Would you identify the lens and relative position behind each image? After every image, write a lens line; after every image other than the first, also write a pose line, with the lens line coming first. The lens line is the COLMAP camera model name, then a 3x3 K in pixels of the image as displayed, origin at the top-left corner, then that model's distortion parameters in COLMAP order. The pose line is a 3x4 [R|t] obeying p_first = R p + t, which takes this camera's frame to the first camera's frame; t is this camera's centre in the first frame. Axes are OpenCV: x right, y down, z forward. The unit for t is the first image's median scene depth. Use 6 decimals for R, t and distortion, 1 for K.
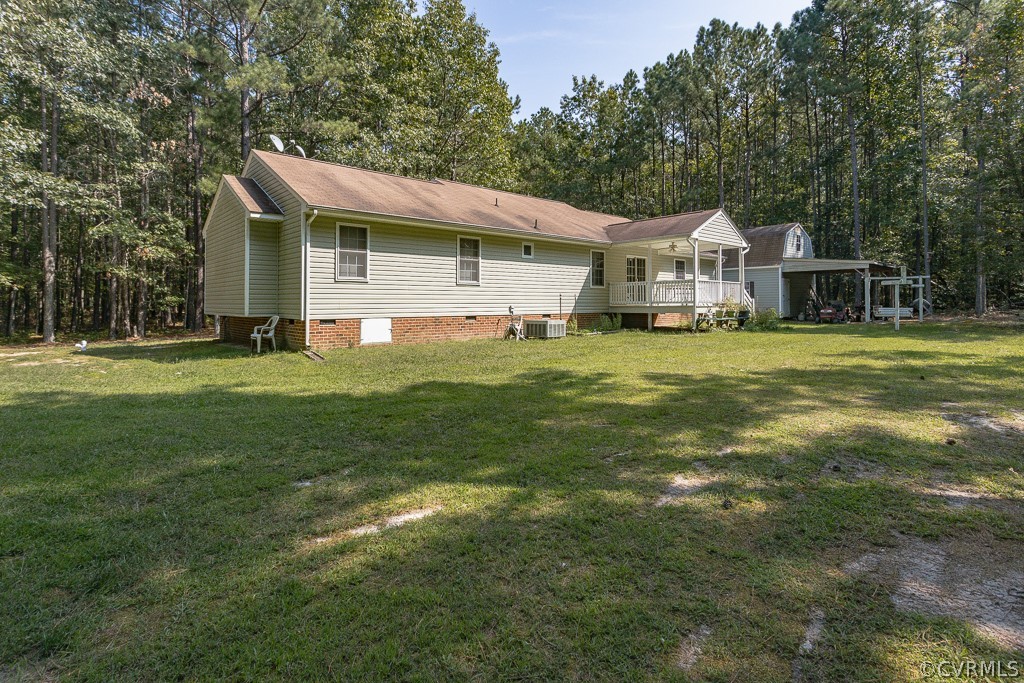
lens RADIAL K [[500.8, 0, 500.3], [0, 500.8, 292.8], [0, 0, 1]] dist [0.001693, -0.000642]
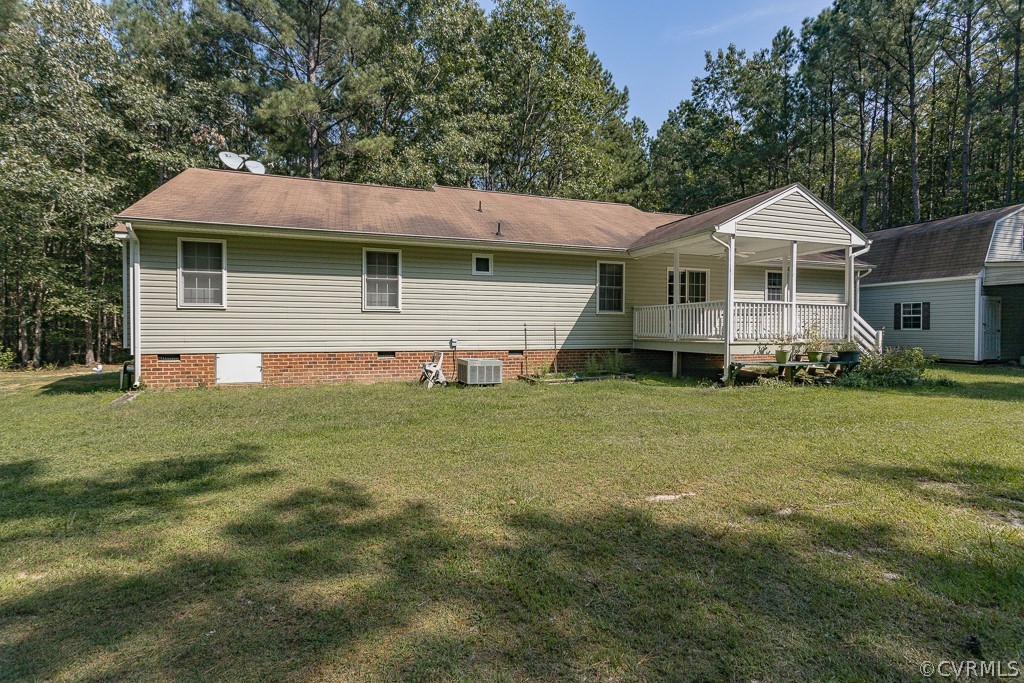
lens RADIAL K [[500.8, 0, 508.9], [0, 500.8, 335.1], [0, 0, 1]] dist [0.001693, -0.000642]
pose [[0.928565, 0.003607, -0.371152, 0.321056], [0.004388, 0.999776, 0.020694, 0.004269], [0.371144, -0.020845, 0.928341, 0.275427]]
